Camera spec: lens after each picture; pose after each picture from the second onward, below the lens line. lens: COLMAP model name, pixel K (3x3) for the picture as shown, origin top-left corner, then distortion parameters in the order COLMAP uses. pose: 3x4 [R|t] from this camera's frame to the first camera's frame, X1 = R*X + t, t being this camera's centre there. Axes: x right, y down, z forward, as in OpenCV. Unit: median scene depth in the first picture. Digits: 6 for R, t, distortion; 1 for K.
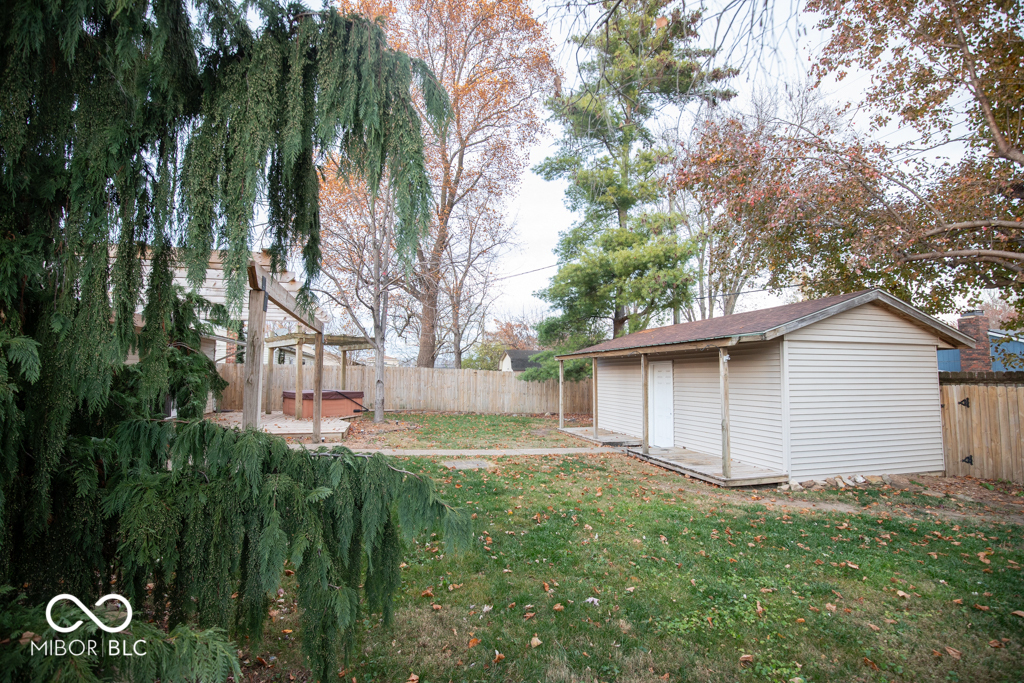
lens RADIAL K [[479.1, 0, 476.4], [0, 479.1, 339.8], [0, 0, 1]] dist [-0.033166, 0.004204]
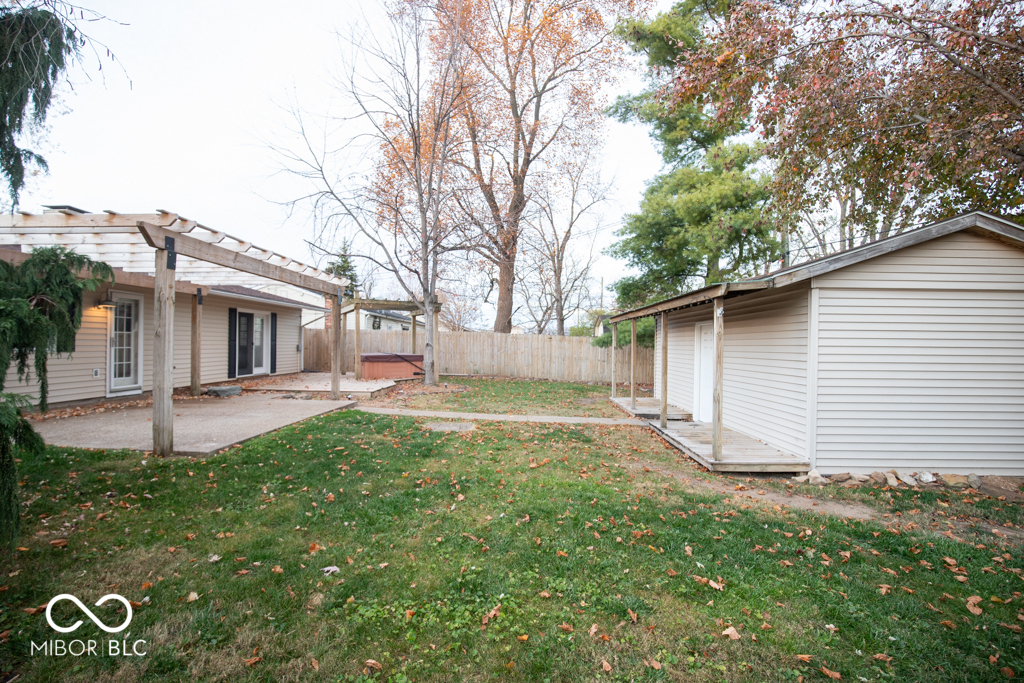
lens RADIAL K [[479.1, 0, 511.1], [0, 479.1, 342.9], [0, 0, 1]] dist [-0.033166, 0.004204]
pose [[0.957501, 0.005773, -0.288372, 0.408506], [0.012877, 0.997947, 0.062735, 0.035003], [0.288142, -0.063782, 0.955461, 0.133349]]
